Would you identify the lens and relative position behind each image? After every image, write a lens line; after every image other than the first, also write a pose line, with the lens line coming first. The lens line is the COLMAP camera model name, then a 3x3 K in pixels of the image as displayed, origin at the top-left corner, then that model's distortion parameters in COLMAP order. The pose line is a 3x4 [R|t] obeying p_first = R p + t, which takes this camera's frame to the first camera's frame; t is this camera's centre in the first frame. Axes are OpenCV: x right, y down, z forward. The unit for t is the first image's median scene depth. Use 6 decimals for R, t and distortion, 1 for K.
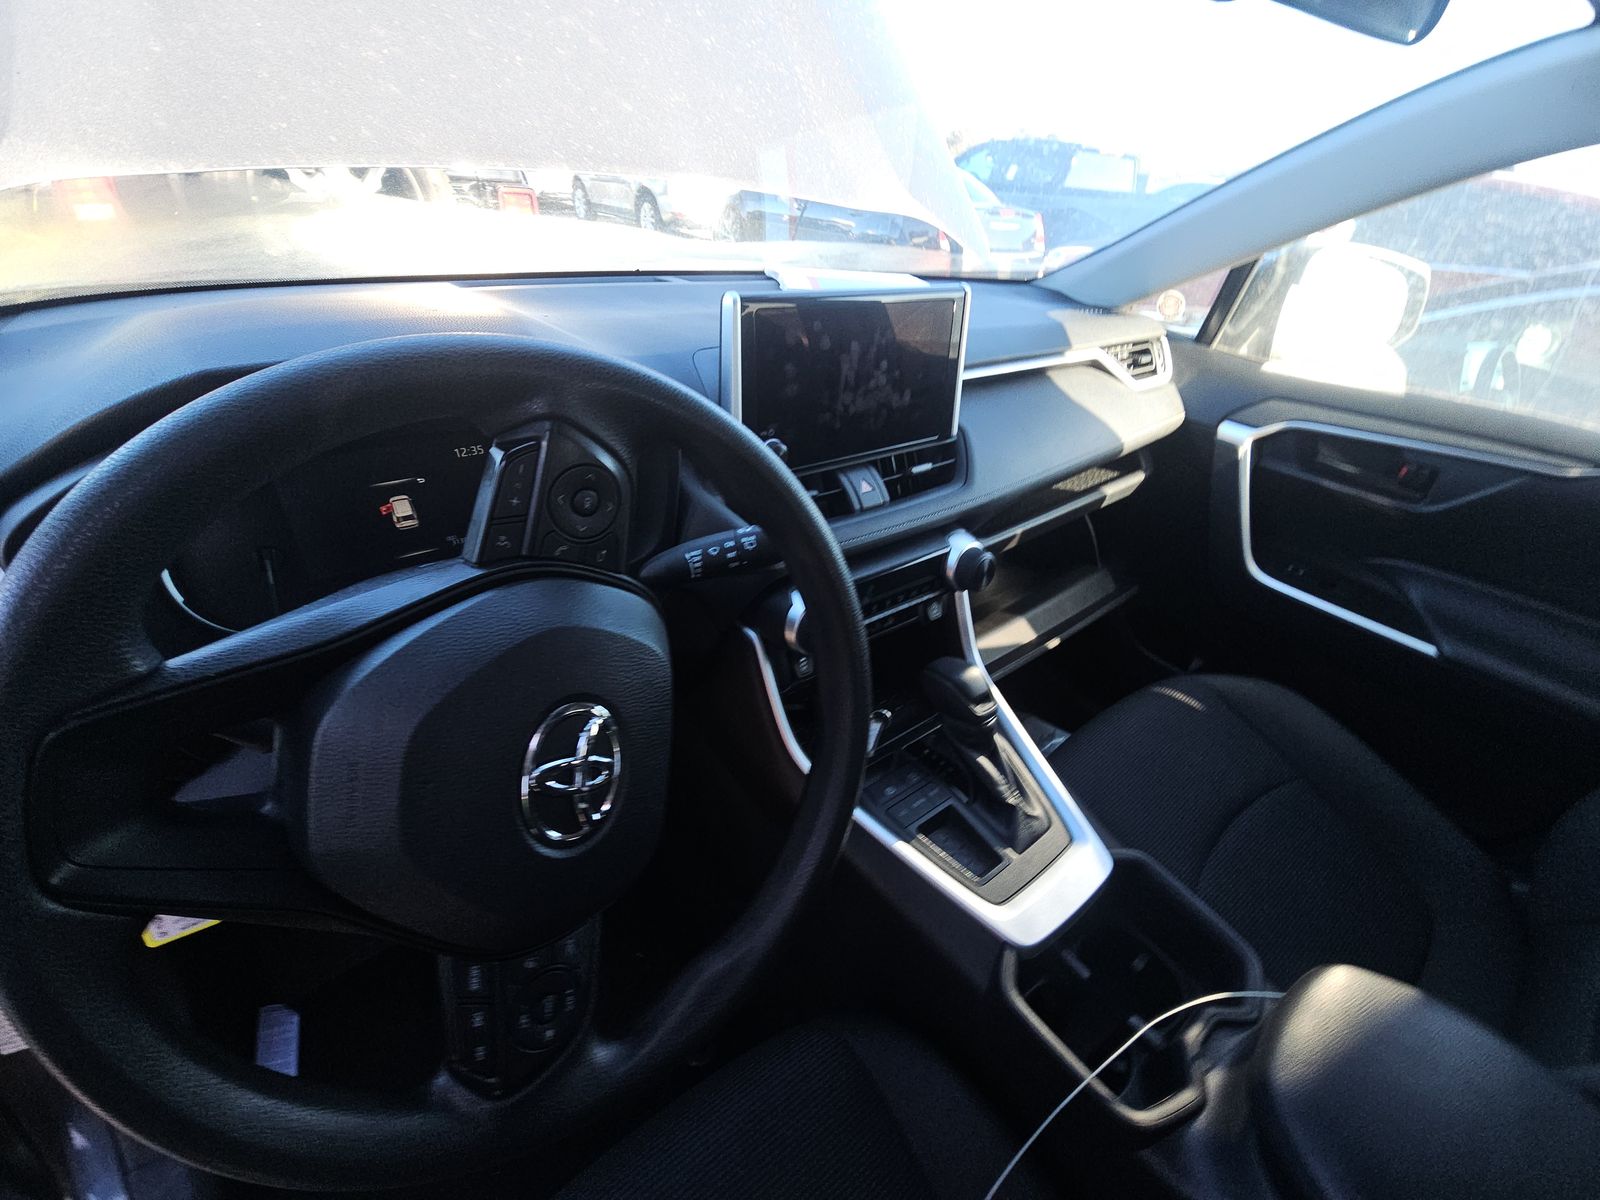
lens RADIAL K [[651.4, 0, 795.7], [0, 651.4, 606.3], [0, 0, 1]] dist [0.000404, -0.000191]
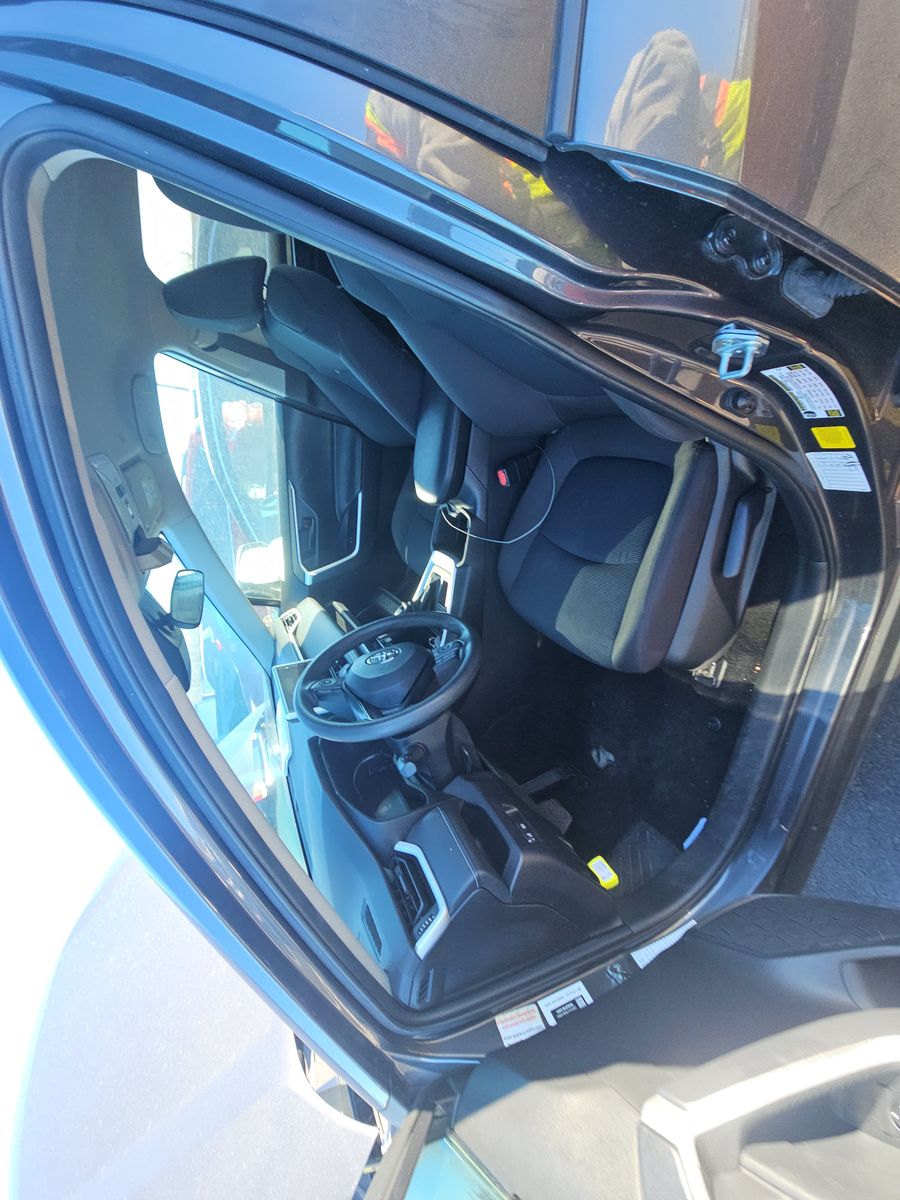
lens RADIAL K [[488.5, 0, 448.1], [0, 488.5, 585.1], [0, 0, 1]] dist [0.000404, -0.000191]
pose [[-0.351276, -0.801066, 0.484663, -0.702509], [0.912982, -0.407814, -0.012333, 0.370525], [0.207532, 0.438156, 0.874614, -0.839239]]
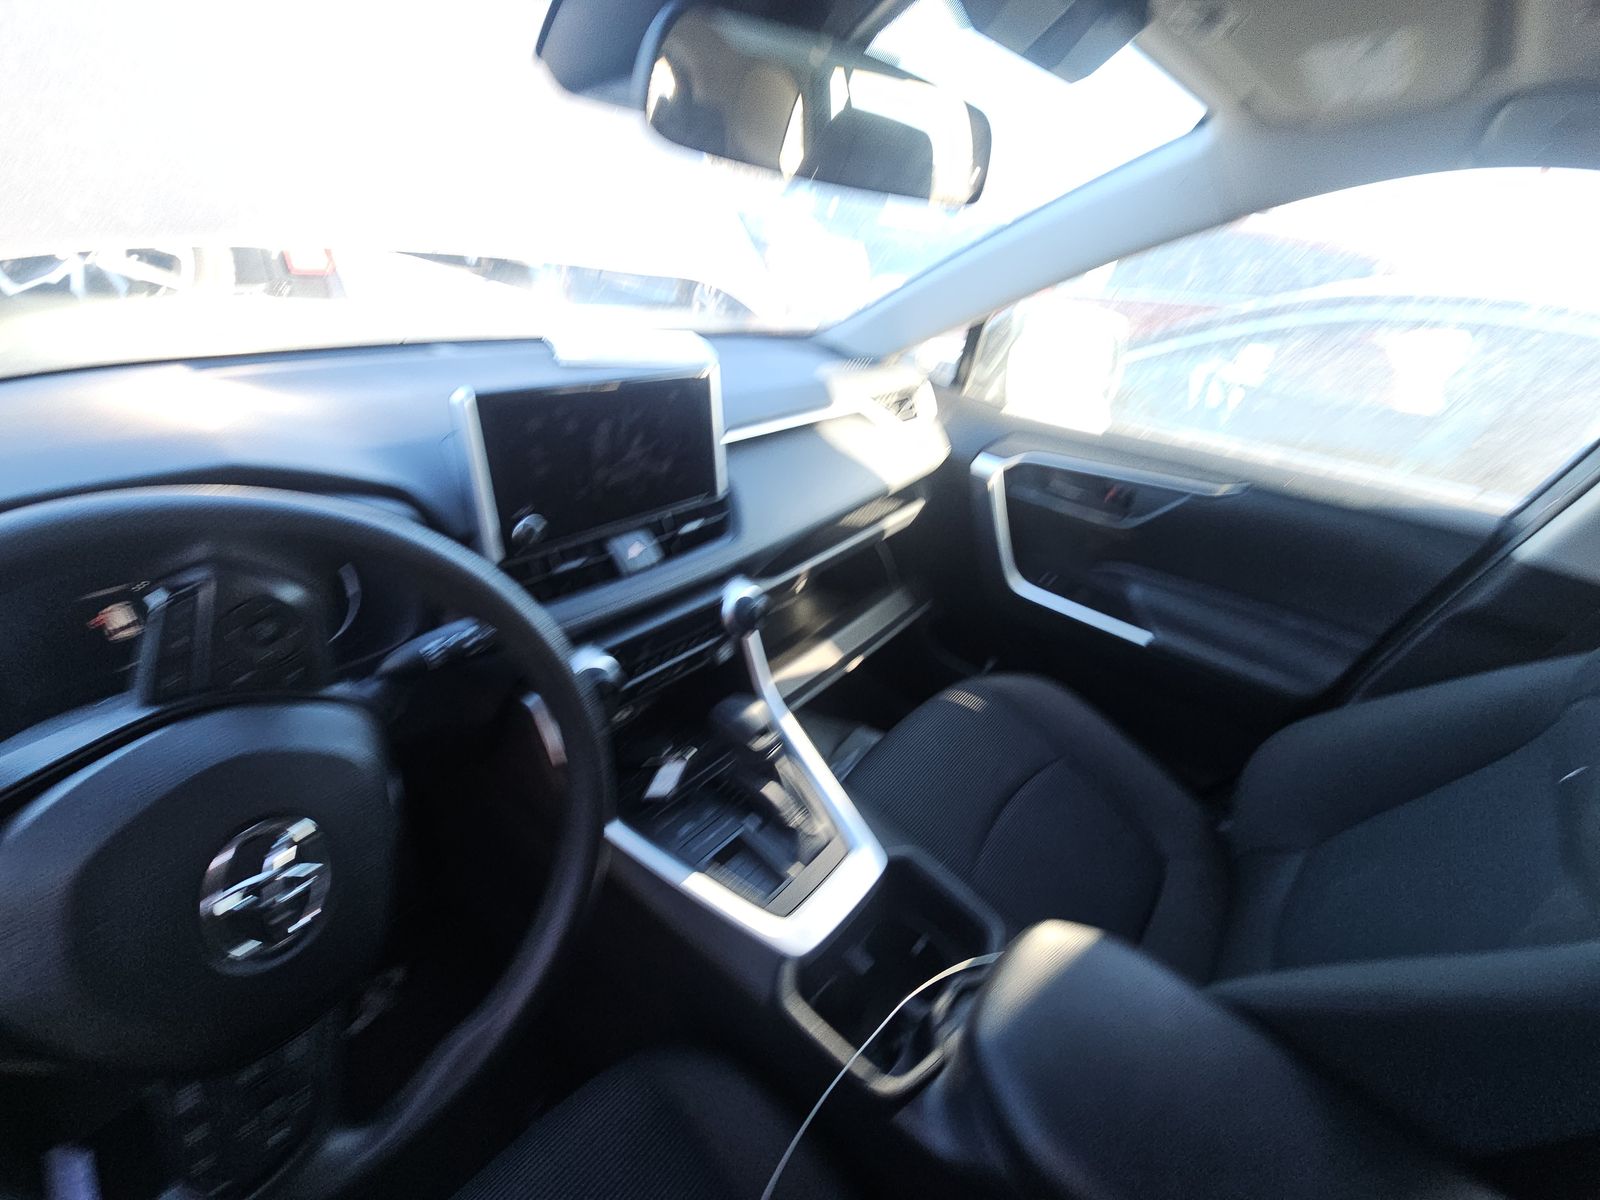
lens RADIAL K [[651.4, 0, 795.7], [0, 651.4, 606.3], [0, 0, 1]] dist [0.000404, -0.000191]
pose [[0.978533, -0.089658, 0.185564, 0.145462], [0.094110, 0.995444, -0.015304, -0.044856], [-0.183346, 0.032439, 0.982513, -0.093201]]
